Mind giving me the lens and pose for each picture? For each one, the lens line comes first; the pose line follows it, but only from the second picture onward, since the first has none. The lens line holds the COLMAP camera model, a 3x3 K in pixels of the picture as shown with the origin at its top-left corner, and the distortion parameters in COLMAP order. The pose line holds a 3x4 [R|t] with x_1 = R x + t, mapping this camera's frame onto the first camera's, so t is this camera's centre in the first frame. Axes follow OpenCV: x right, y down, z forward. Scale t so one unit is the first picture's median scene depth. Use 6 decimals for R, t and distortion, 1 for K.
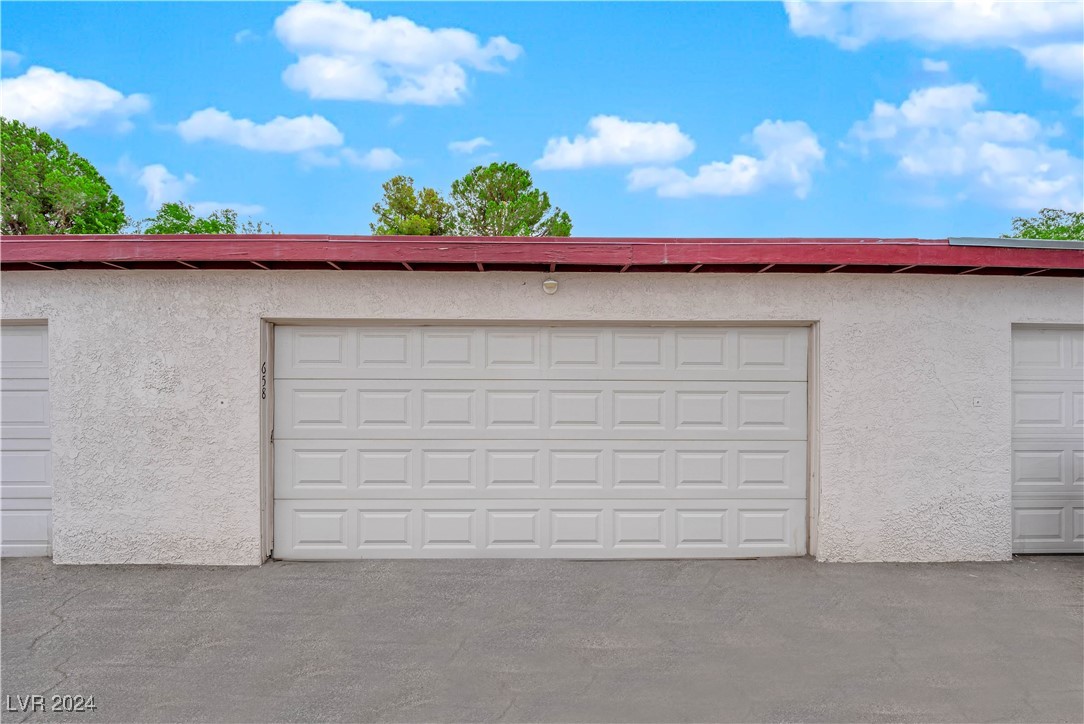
lens RADIAL K [[435.7, 0, 505.2], [0, 435.7, 405.3], [0, 0, 1]] dist [-0.011880, -0.002493]
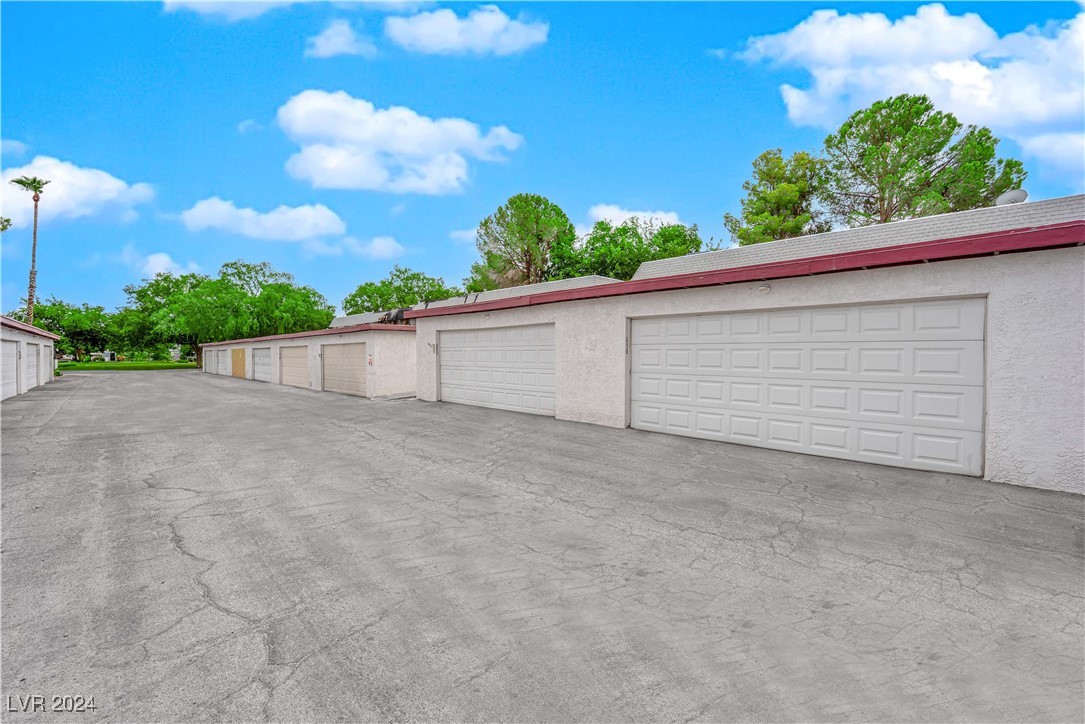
lens RADIAL K [[436.1, 0, 547.2], [0, 436.1, 356.1], [0, 0, 1]] dist [-0.011880, -0.002493]
pose [[0.709152, 0.004475, -0.705041, 0.226695], [-0.012091, 0.999910, -0.005814, 0.005067], [0.704952, 0.012648, 0.709142, -0.270535]]
